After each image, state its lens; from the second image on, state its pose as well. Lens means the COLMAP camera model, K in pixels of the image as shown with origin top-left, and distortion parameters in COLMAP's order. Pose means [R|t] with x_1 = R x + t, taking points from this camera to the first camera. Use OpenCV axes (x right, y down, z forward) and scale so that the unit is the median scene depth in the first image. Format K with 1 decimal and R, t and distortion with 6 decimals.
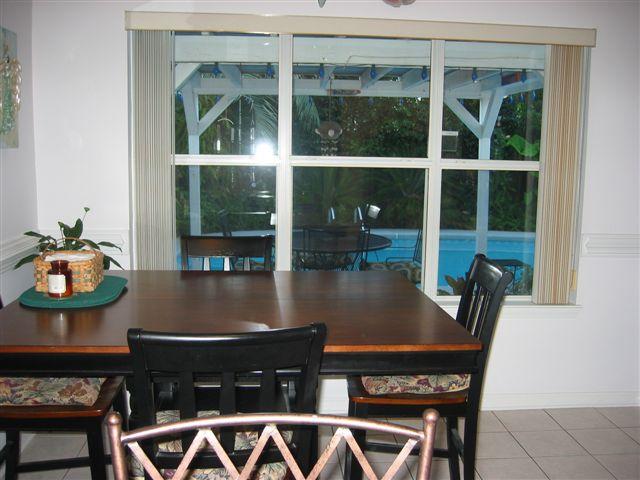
lens RADIAL K [[672.8, 0, 322.8], [0, 672.8, 254.0], [0, 0, 1]] dist [-0.091673, -0.033859]
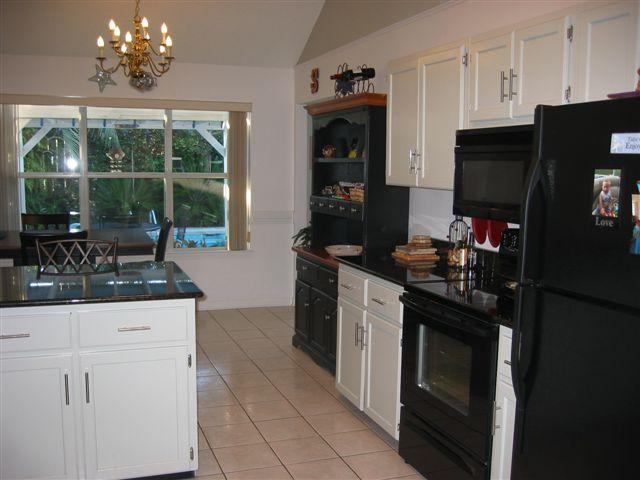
lens RADIAL K [[672.8, 0, 322.8], [0, 672.8, 254.0], [0, 0, 1]] dist [-0.091673, -0.033859]
pose [[0.962437, -0.038437, 0.268771, 0.062940], [0.042278, 0.999070, -0.008517, 0.097015], [-0.268194, 0.019560, 0.963166, -0.746084]]
